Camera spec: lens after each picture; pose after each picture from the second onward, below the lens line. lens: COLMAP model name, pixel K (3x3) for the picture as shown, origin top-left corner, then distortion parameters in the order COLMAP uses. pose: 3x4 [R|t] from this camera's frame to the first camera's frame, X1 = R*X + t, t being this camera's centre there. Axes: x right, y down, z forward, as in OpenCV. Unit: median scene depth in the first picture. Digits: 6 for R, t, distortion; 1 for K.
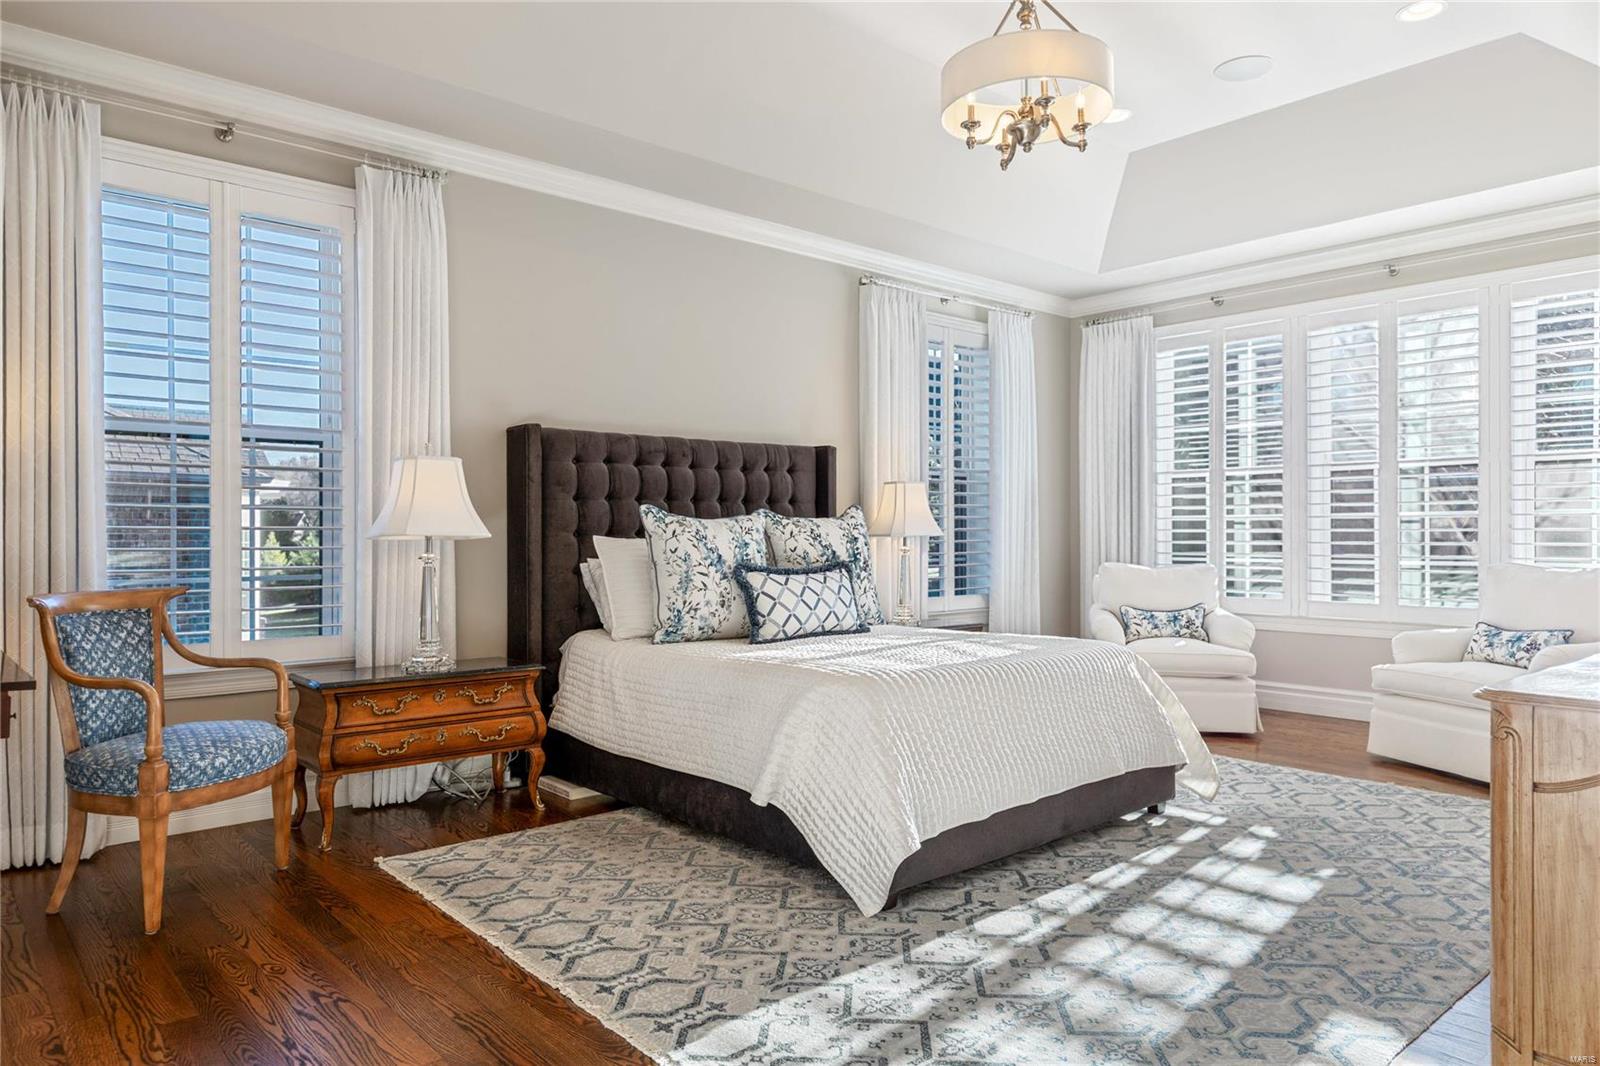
lens RADIAL K [[1043.4, 0, 800.0], [0, 1043.4, 533.0], [0, 0, 1]] dist [0.002557, 0.001898]
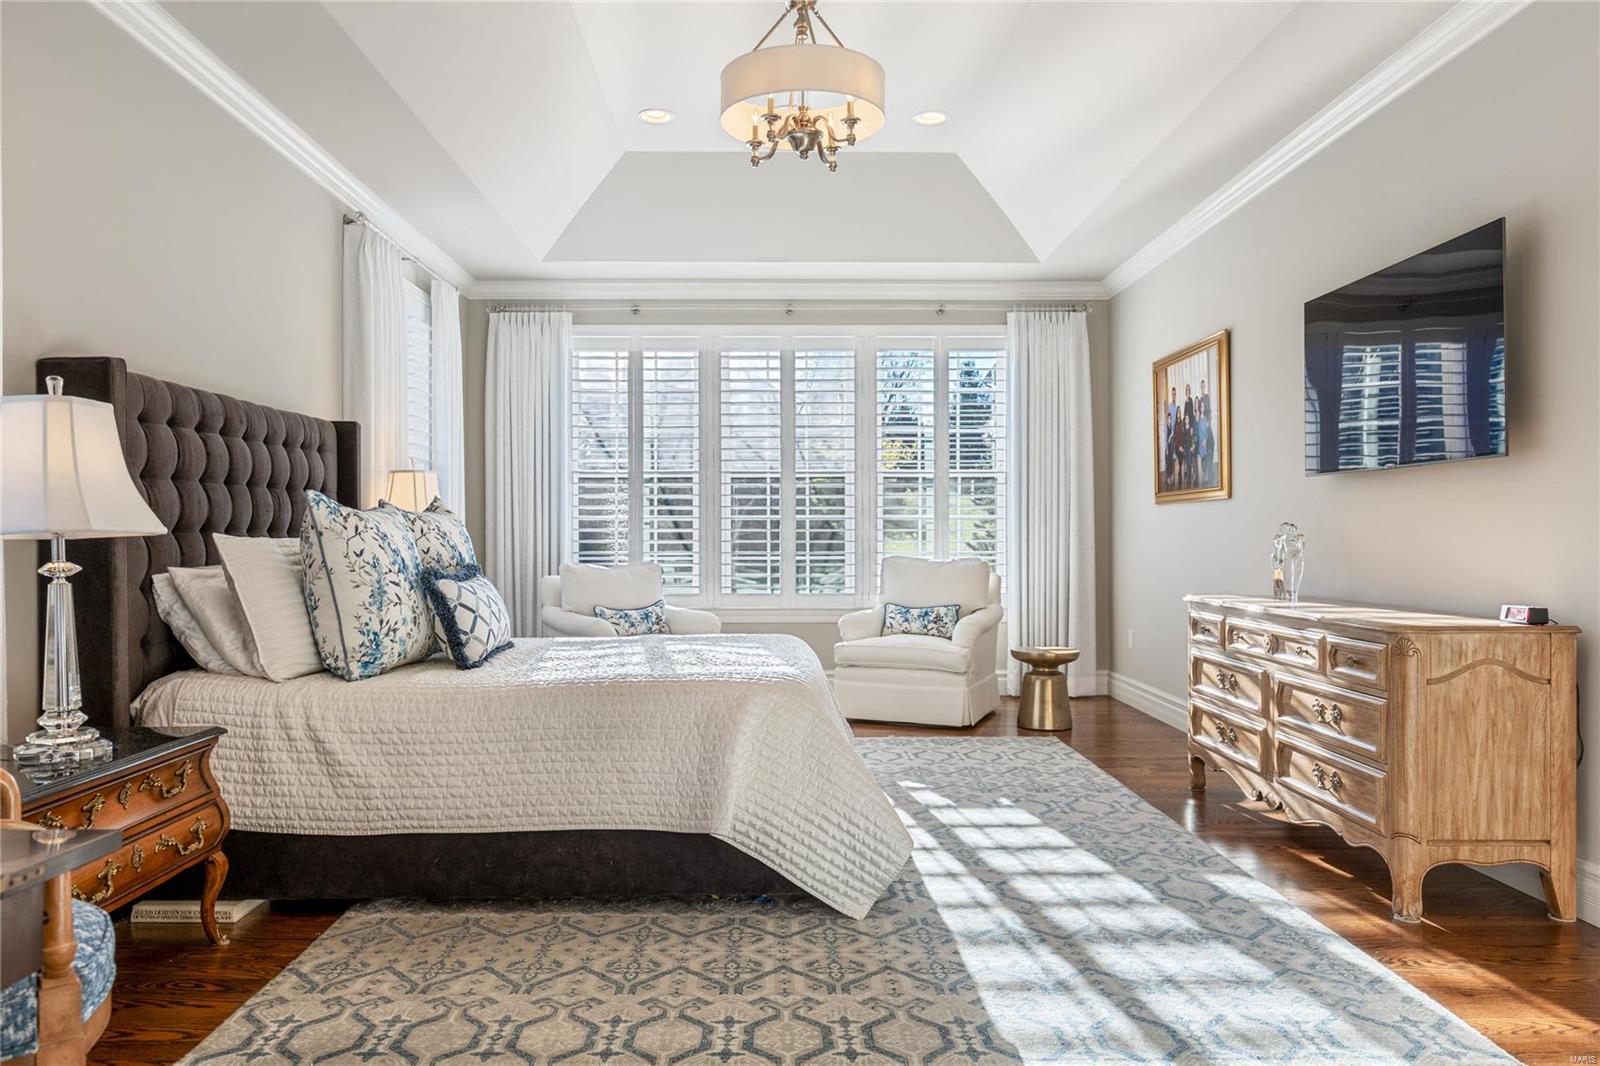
lens RADIAL K [[1100.1, 0, 824.1], [0, 1100.1, 536.3], [0, 0, 1]] dist [-0.002288, 0.000687]
pose [[0.648802, -0.000445, 0.760957, -0.670793], [-0.000530, 0.999999, 0.001037, 0.004988], [-0.760957, -0.001076, 0.648801, 0.318905]]
